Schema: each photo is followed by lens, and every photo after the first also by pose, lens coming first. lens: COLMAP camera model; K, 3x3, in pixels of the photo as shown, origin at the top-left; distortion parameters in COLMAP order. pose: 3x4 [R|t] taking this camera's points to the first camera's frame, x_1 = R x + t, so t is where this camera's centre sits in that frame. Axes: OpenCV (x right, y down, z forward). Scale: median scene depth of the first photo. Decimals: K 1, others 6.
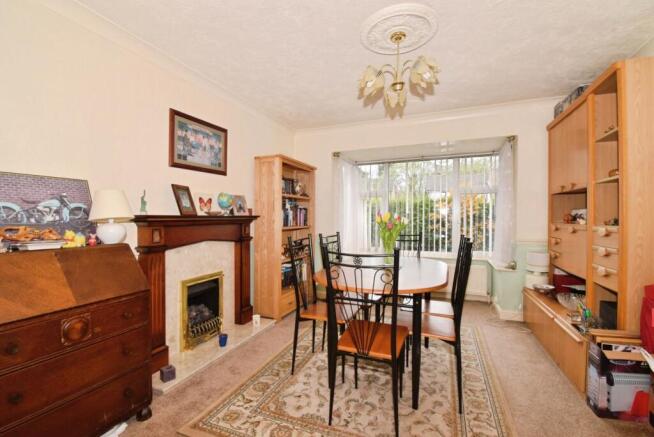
lens RADIAL K [[288.2, 0, 328.7], [0, 288.2, 220.3], [0, 0, 1]] dist [0.001691, 0.000060]
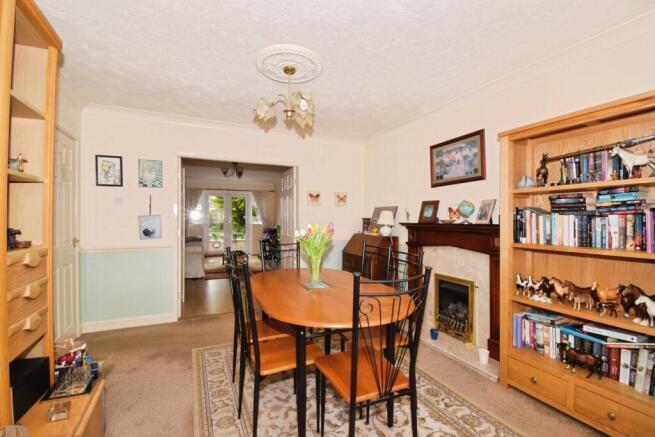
lens RADIAL K [[288.4, 0, 328.2], [0, 288.4, 218.2], [0, 0, 1]] dist [-0.000388, -0.000171]
pose [[-0.676987, -0.001085, -0.735995, 0.717507], [-0.006499, 0.999969, 0.004504, -0.038469], [0.735967, 0.007832, -0.676972, 1.398864]]
